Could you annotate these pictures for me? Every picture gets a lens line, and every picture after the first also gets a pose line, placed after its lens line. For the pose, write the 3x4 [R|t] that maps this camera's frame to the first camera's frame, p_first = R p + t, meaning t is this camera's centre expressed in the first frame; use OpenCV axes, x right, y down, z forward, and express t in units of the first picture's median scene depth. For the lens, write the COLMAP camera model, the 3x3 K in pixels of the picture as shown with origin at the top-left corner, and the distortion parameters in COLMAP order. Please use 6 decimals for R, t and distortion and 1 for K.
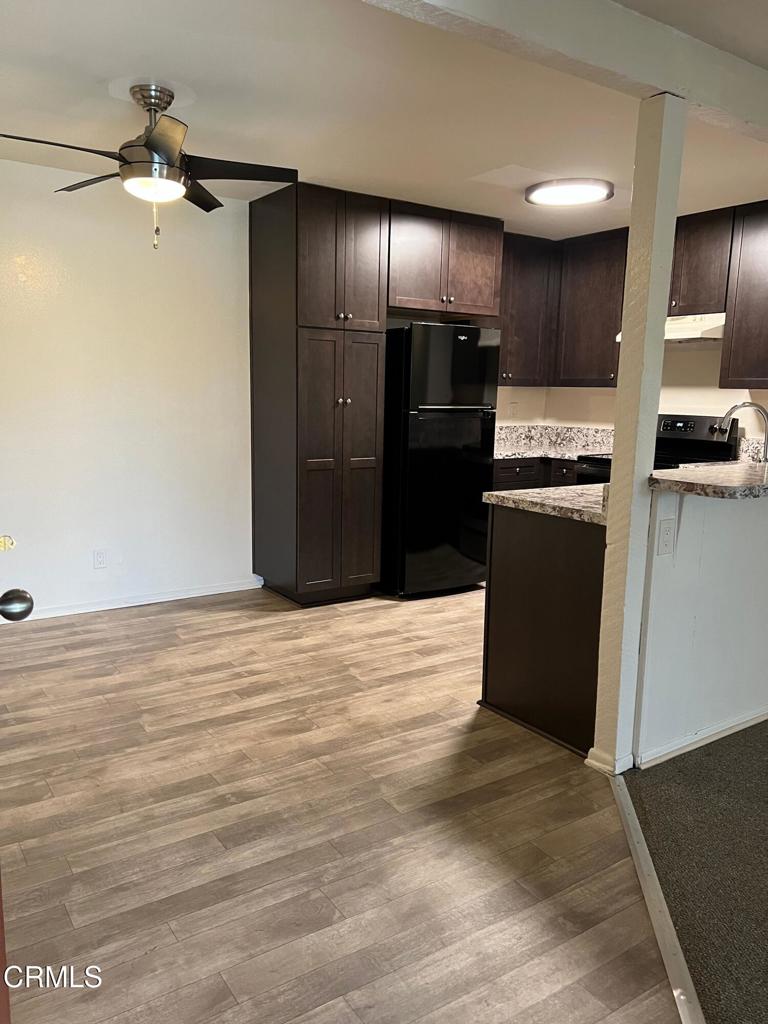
lens RADIAL K [[764.5, 0, 376.5], [0, 764.5, 516.8], [0, 0, 1]] dist [0.046949, -0.057062]
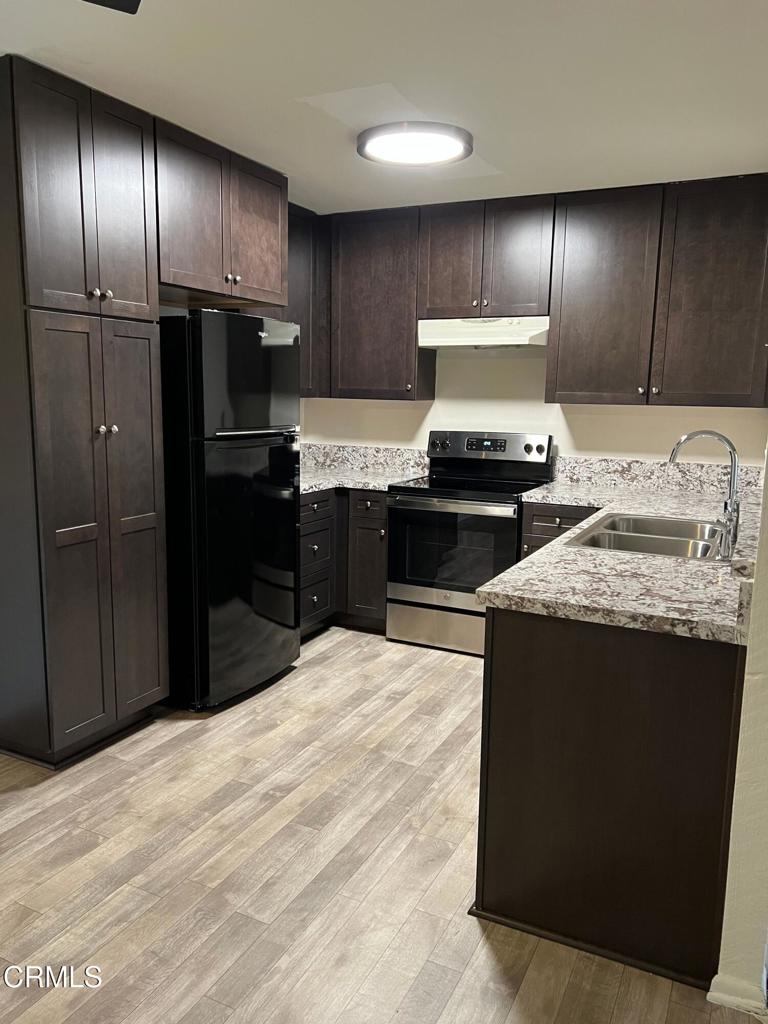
lens RADIAL K [[764.5, 0, 387.4], [0, 764.5, 517.6], [0, 0, 1]] dist [0.046949, -0.057062]
pose [[0.867527, -0.083897, 0.490264, -0.152605], [0.079017, 0.996401, 0.030688, -0.078897], [-0.491074, 0.012117, 0.871033, 0.333805]]
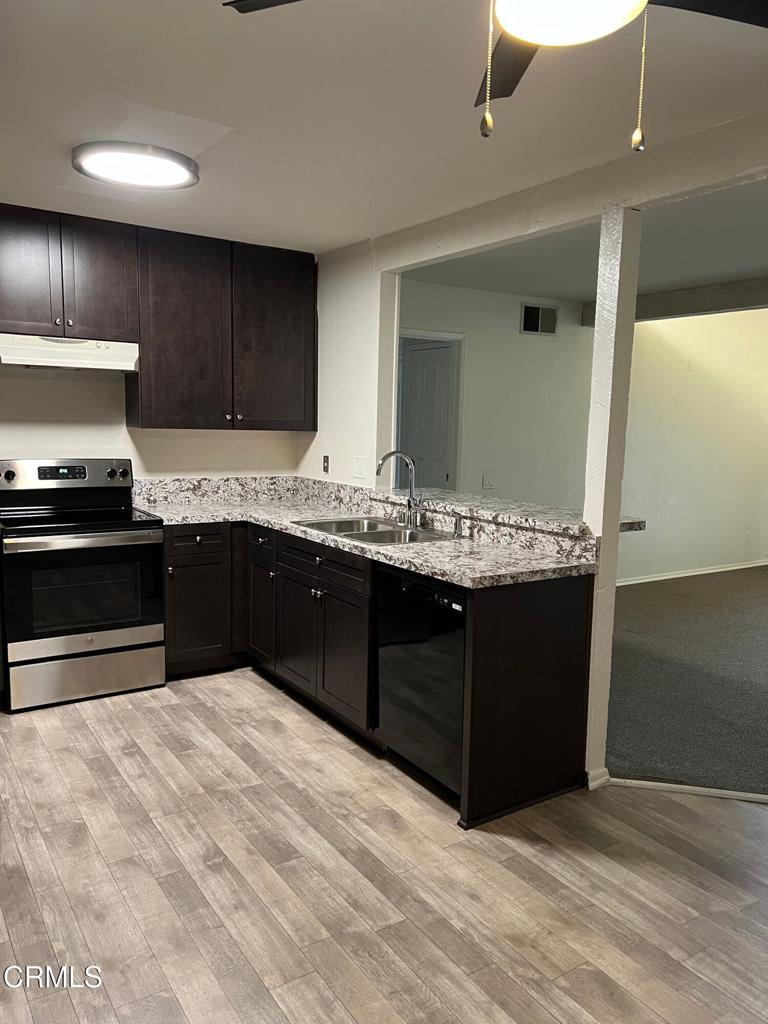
lens RADIAL K [[764.5, 0, 390.3], [0, 764.5, 513.4], [0, 0, 1]] dist [0.046949, -0.057062]
pose [[0.002445, -0.138631, 0.990341, -0.457193], [0.139983, 0.980640, 0.136927, -0.153933], [-0.990151, 0.138296, 0.021804, 0.721312]]
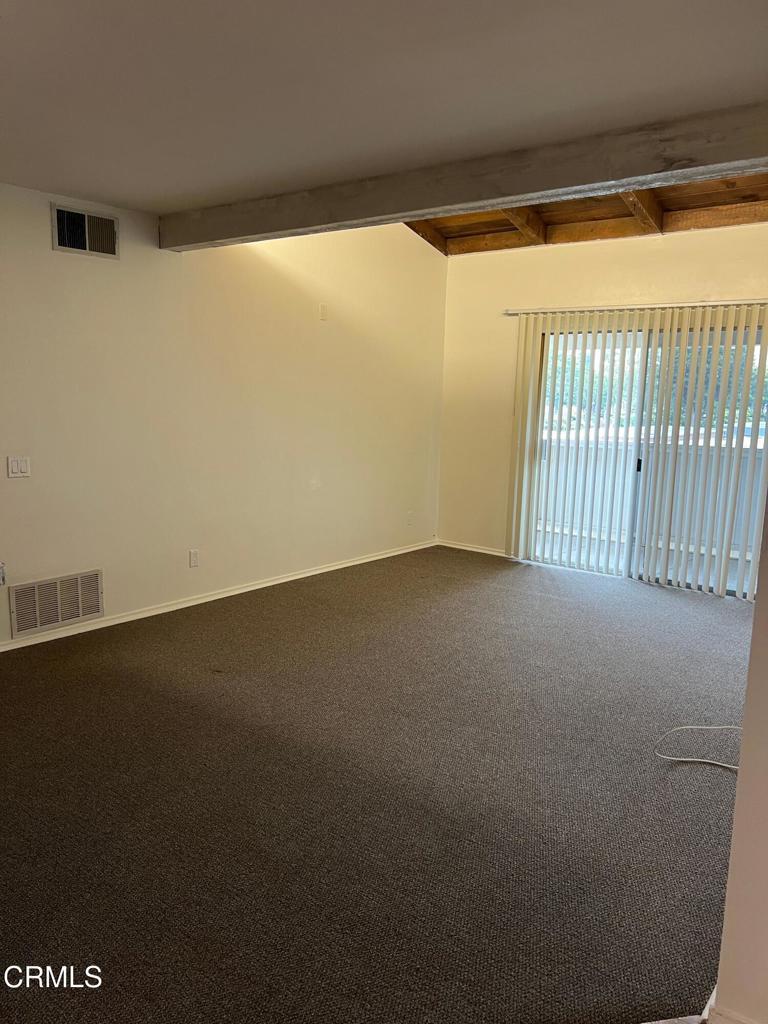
lens RADIAL K [[764.5, 0, 382.4], [0, 764.5, 510.4], [0, 0, 1]] dist [0.046949, -0.057062]
pose [[-0.307001, -0.174023, 0.935663, -0.308348], [0.121084, 0.968008, 0.219768, -0.129877], [-0.943975, 0.180763, -0.276108, 0.587661]]
